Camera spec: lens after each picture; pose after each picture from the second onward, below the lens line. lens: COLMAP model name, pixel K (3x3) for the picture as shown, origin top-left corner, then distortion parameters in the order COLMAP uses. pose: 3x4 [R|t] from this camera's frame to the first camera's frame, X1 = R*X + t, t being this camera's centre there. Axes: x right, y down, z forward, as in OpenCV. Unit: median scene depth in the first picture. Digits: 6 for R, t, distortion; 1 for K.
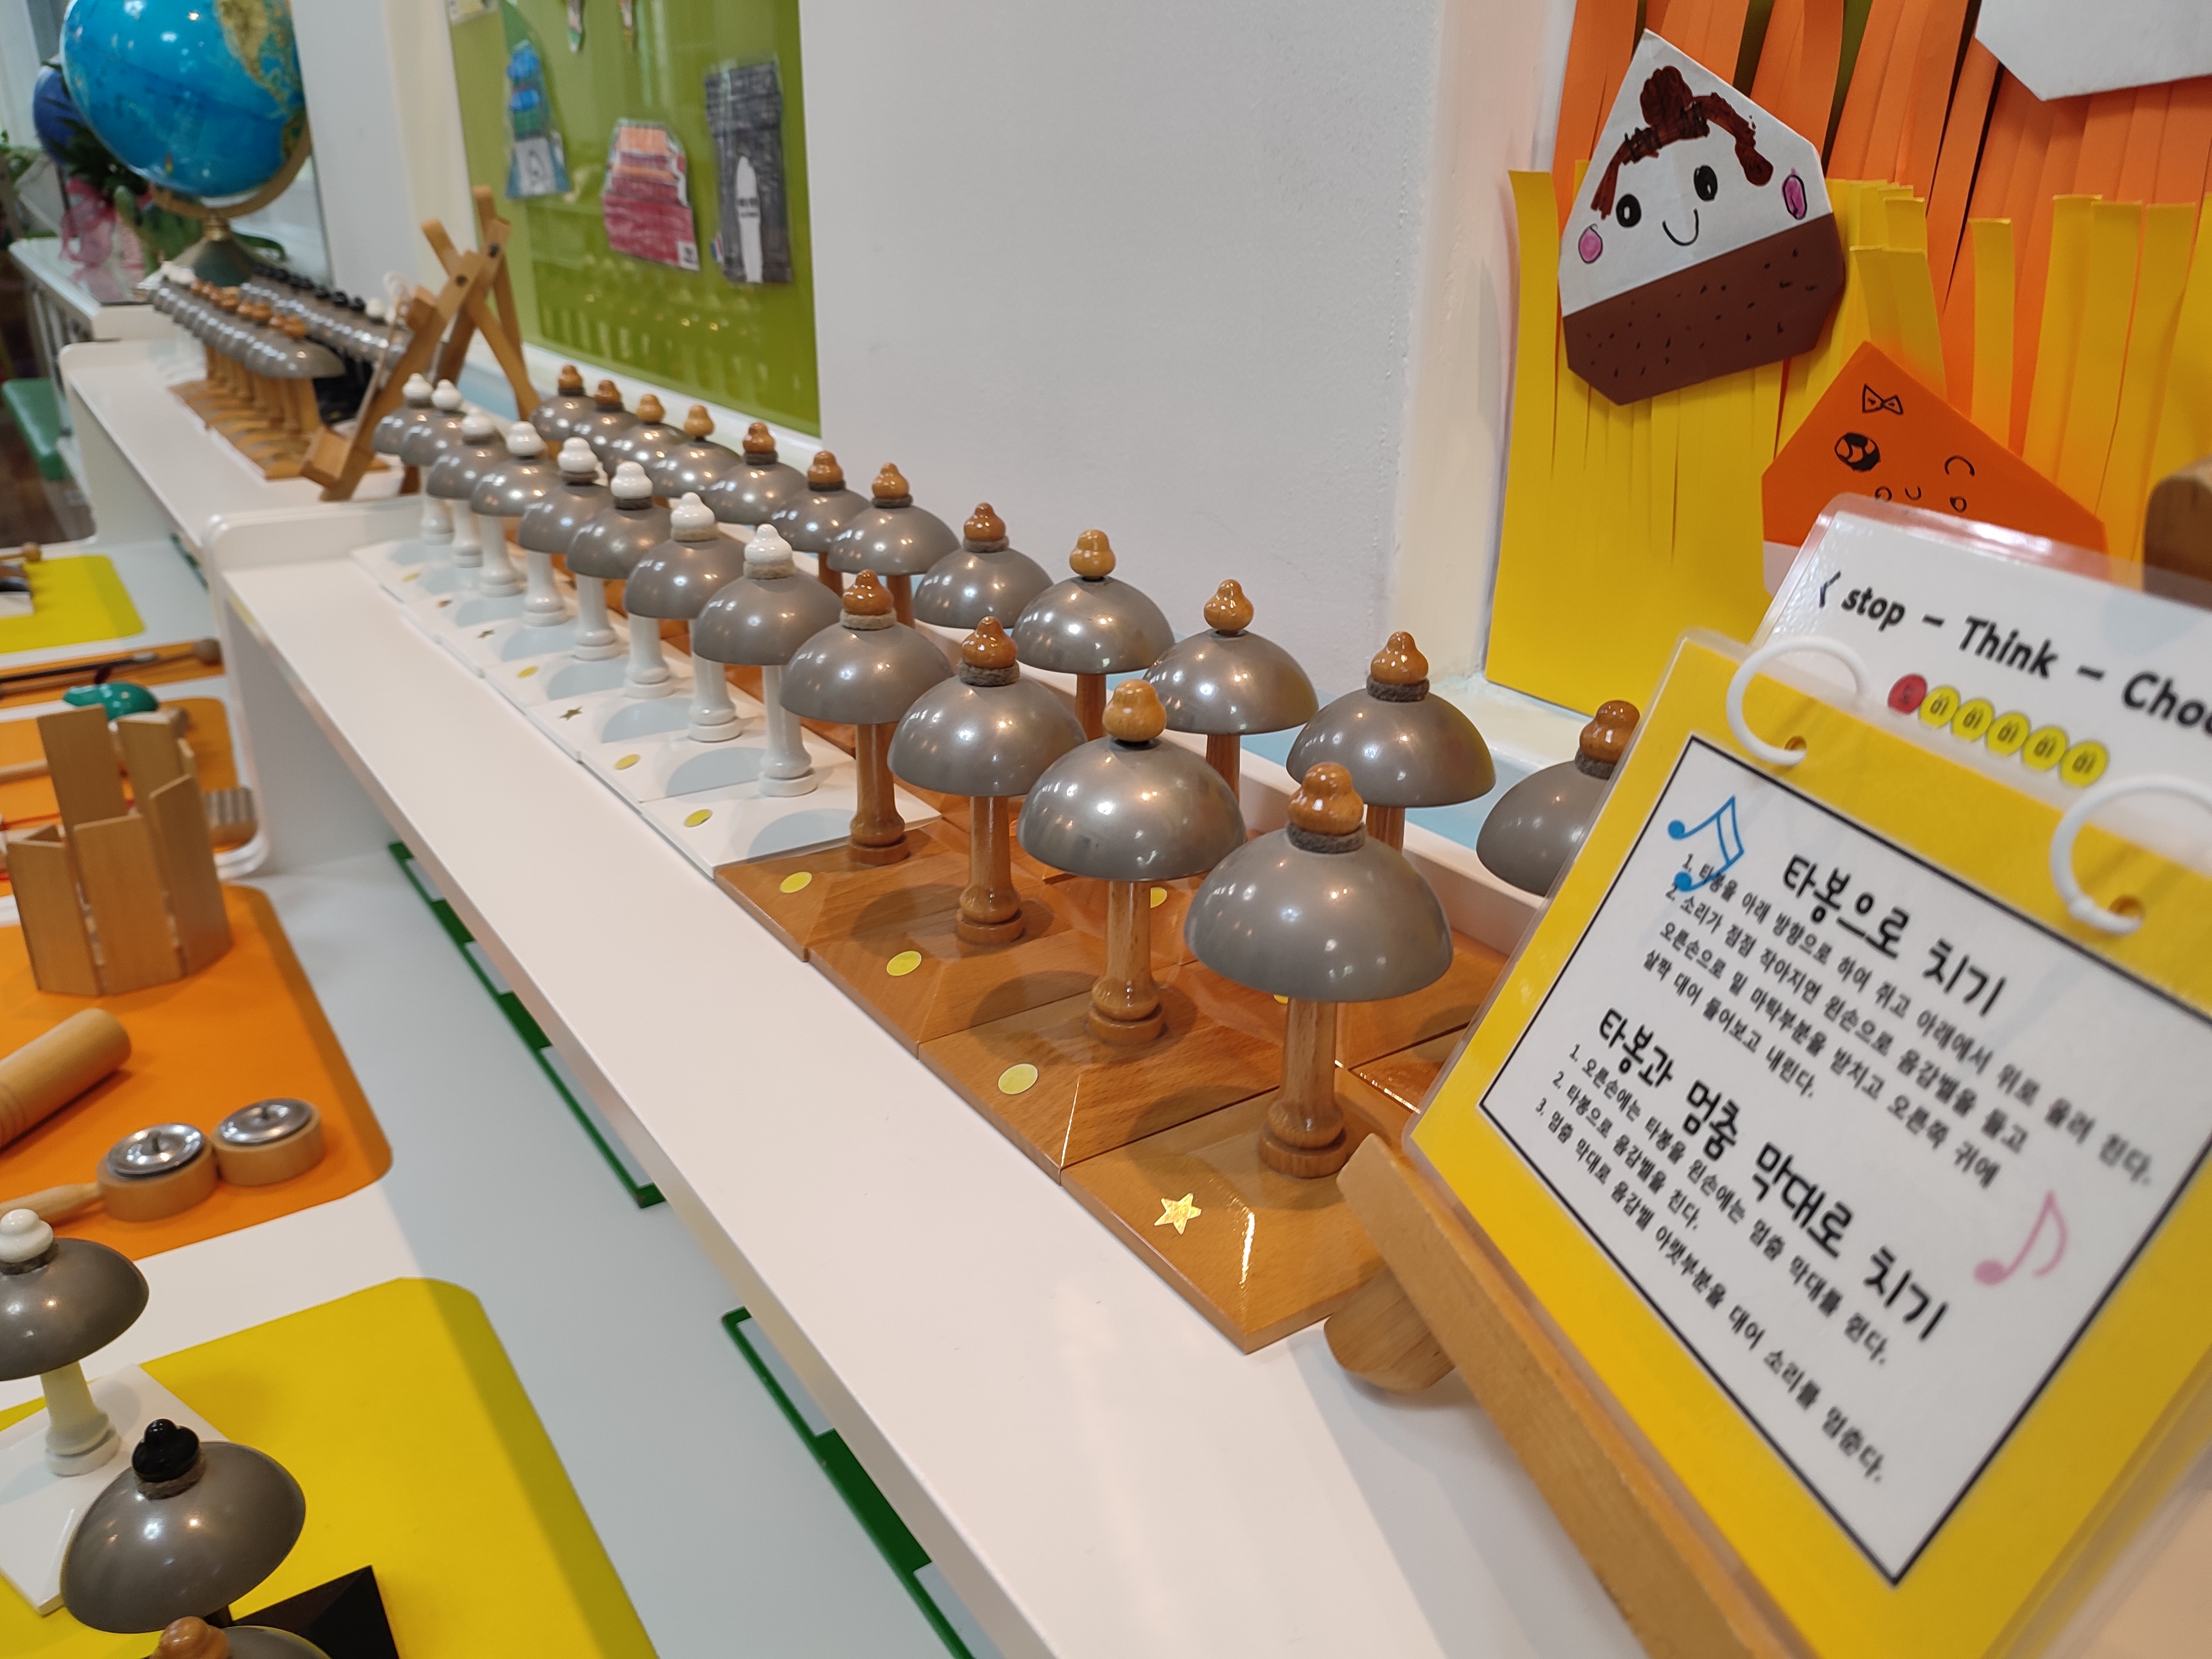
lens RADIAL K [[1587.4, 0, 1111.9], [0, 1587.4, 827.1], [0, 0, 1]] dist [0.020623, -0.023404]
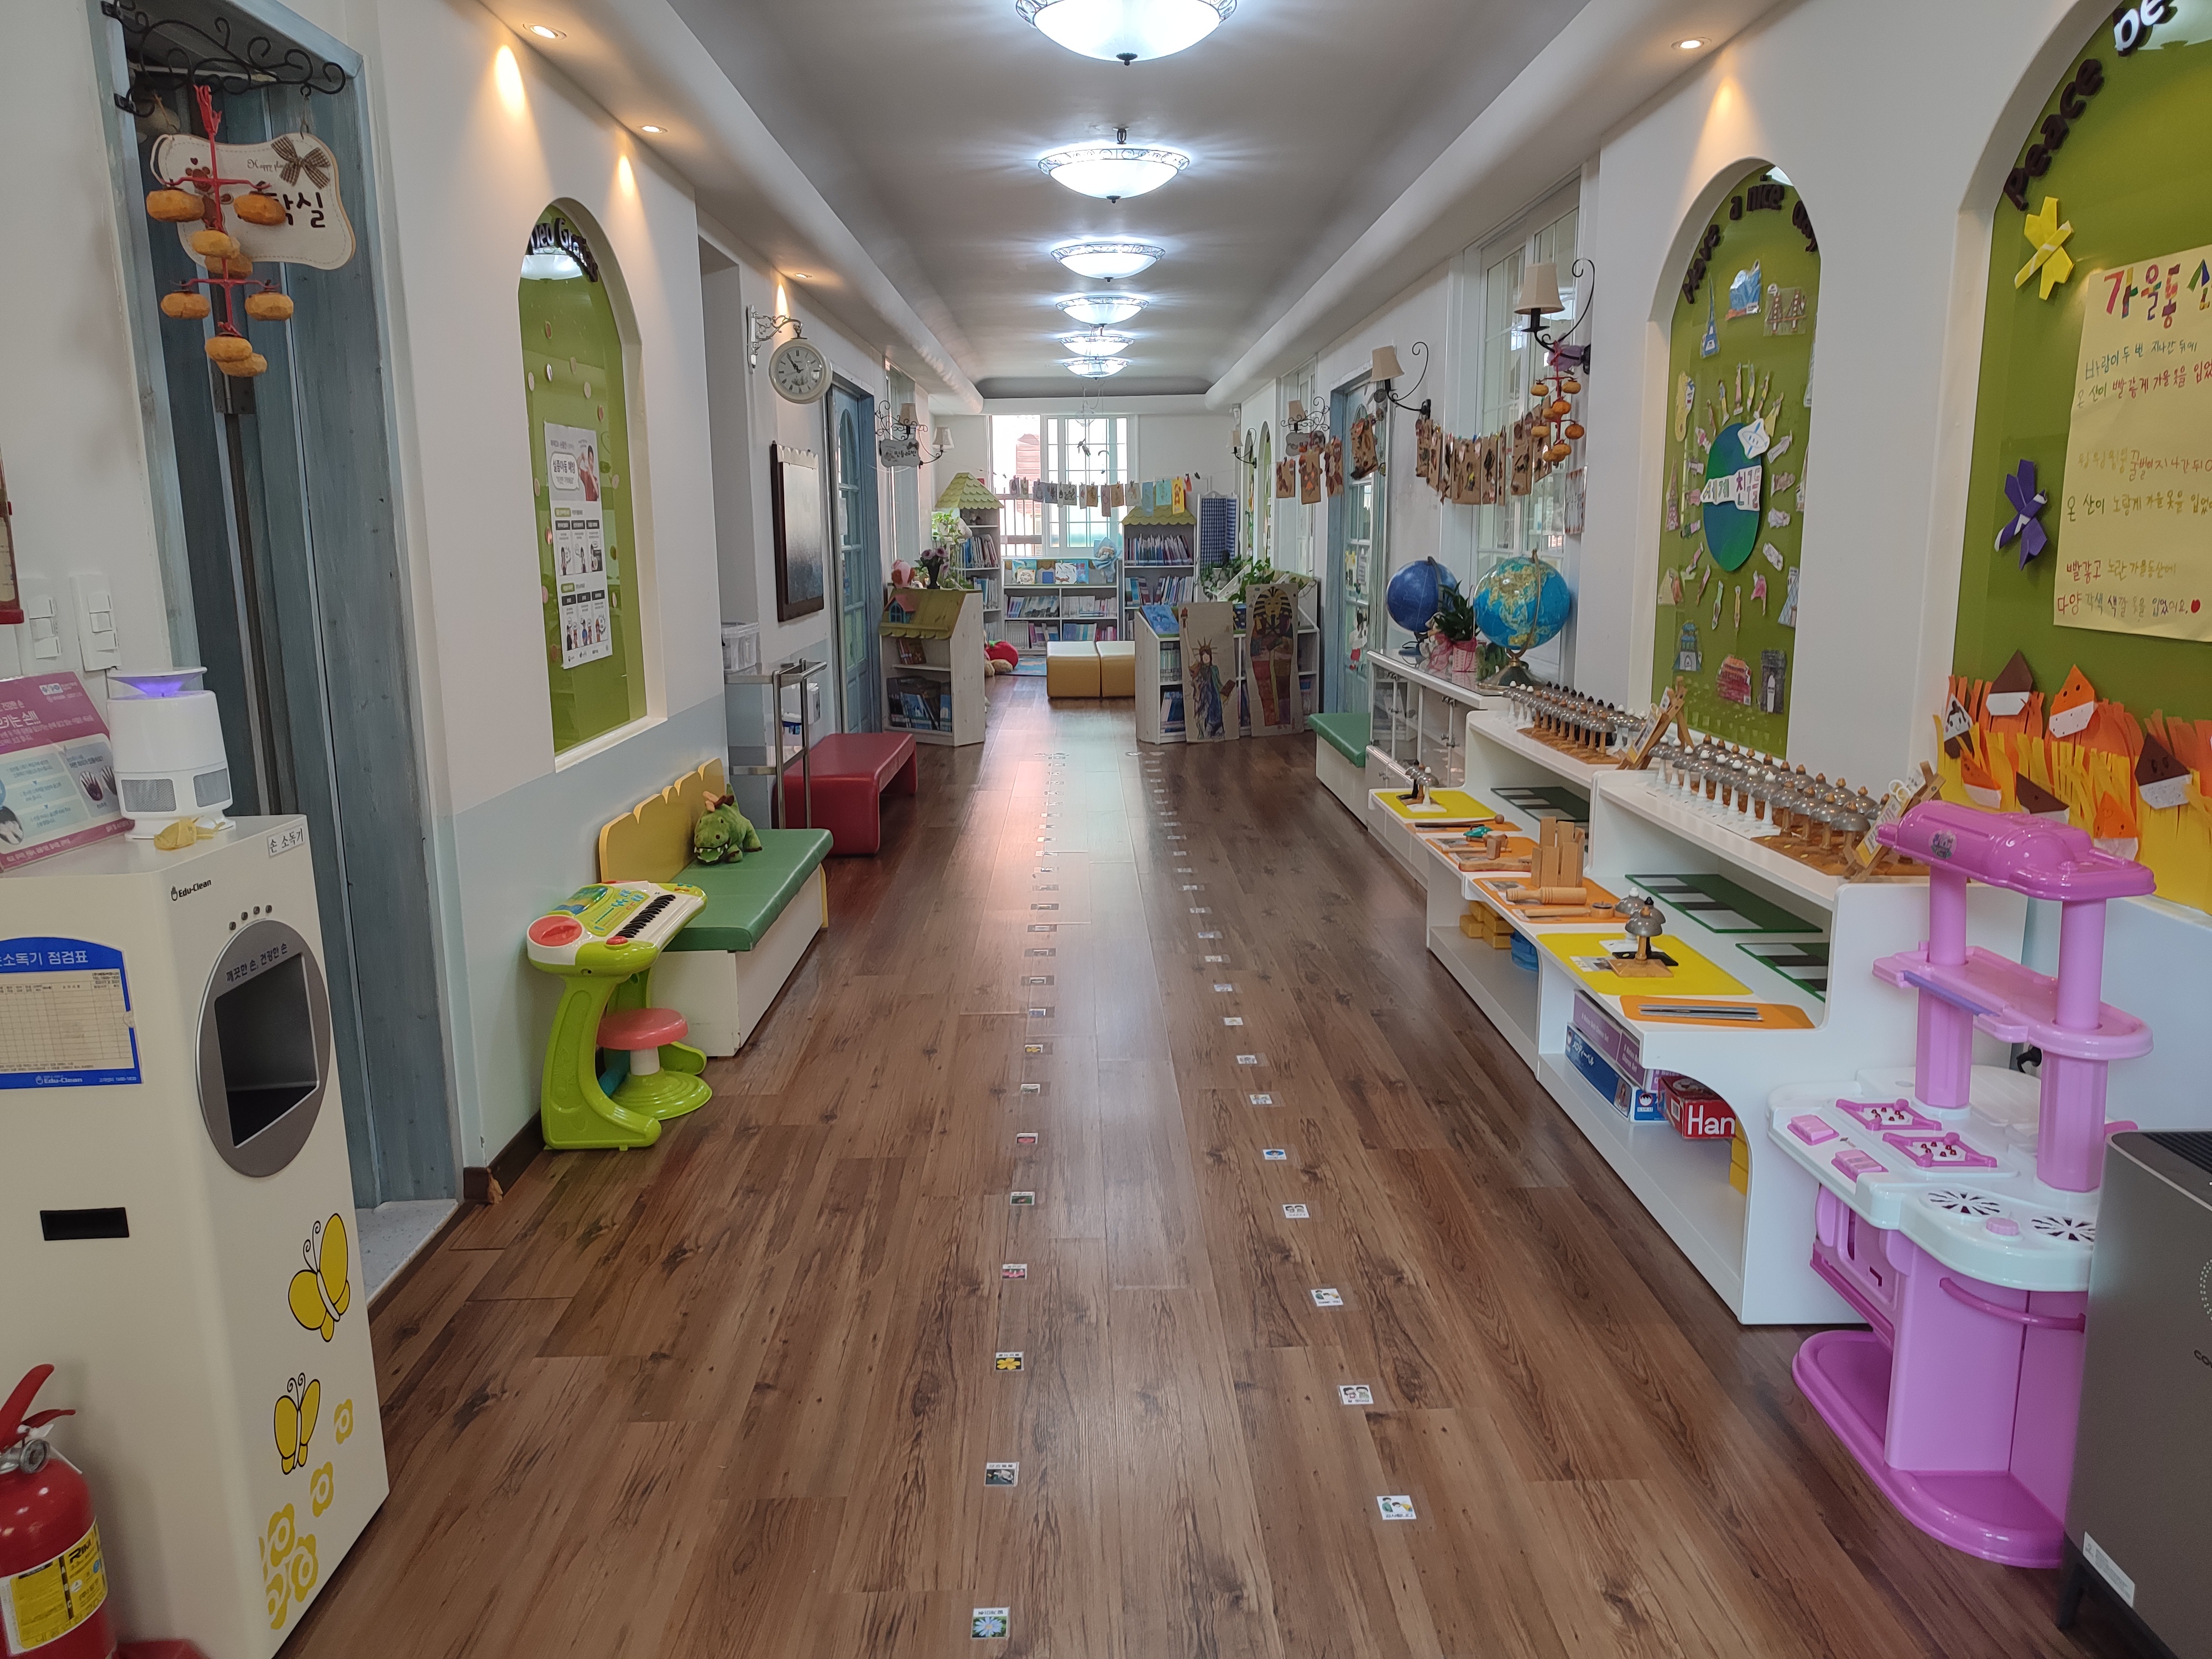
lens RADIAL K [[1587.4, 0, 1096.8], [0, 1587.4, 827.8], [0, 0, 1]] dist [0.020623, -0.023404]
pose [[0.828174, 0.080891, -0.554603, 0.773680], [-0.192371, 0.970443, -0.145719, 1.051320], [0.526423, 0.227370, 0.819257, -3.941914]]
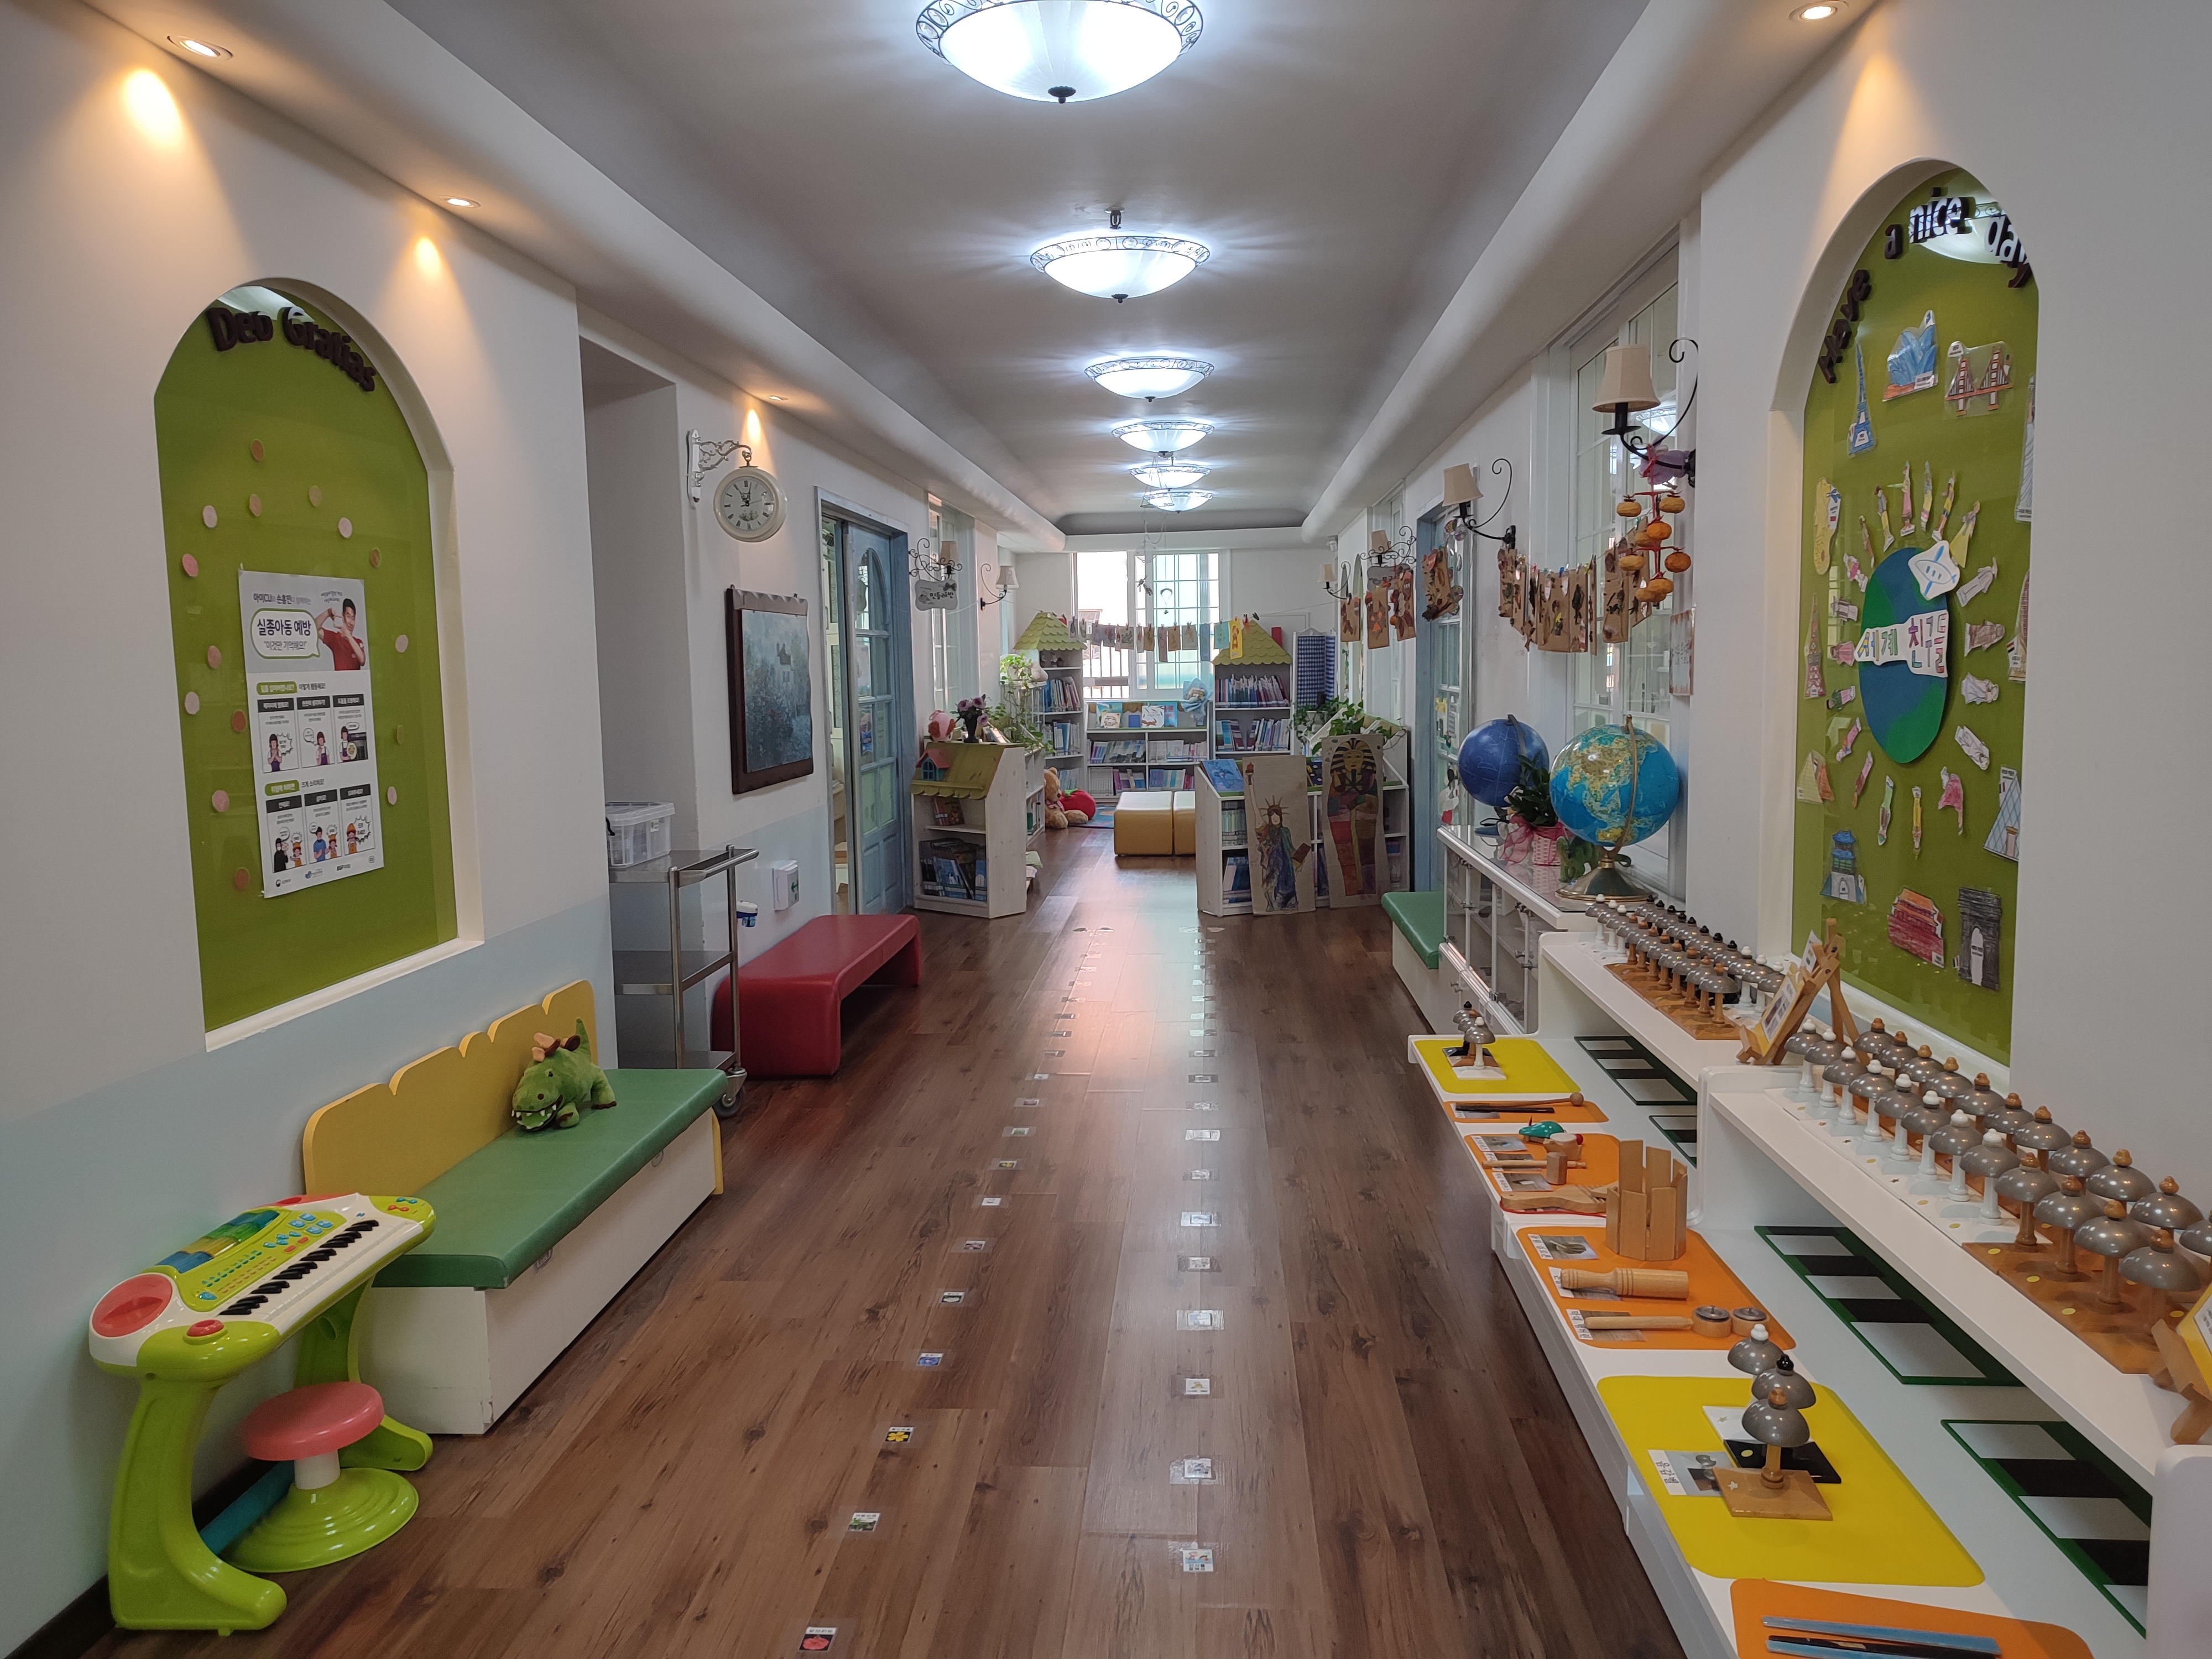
lens RADIAL K [[1587.4, 0, 1100.0], [0, 1587.4, 824.3], [0, 0, 1]] dist [0.020623, -0.023404]
pose [[0.778179, 0.034193, -0.627111, 0.310371], [-0.210607, 0.954908, -0.209275, 0.223108], [0.591677, 0.294927, 0.750291, -2.230069]]
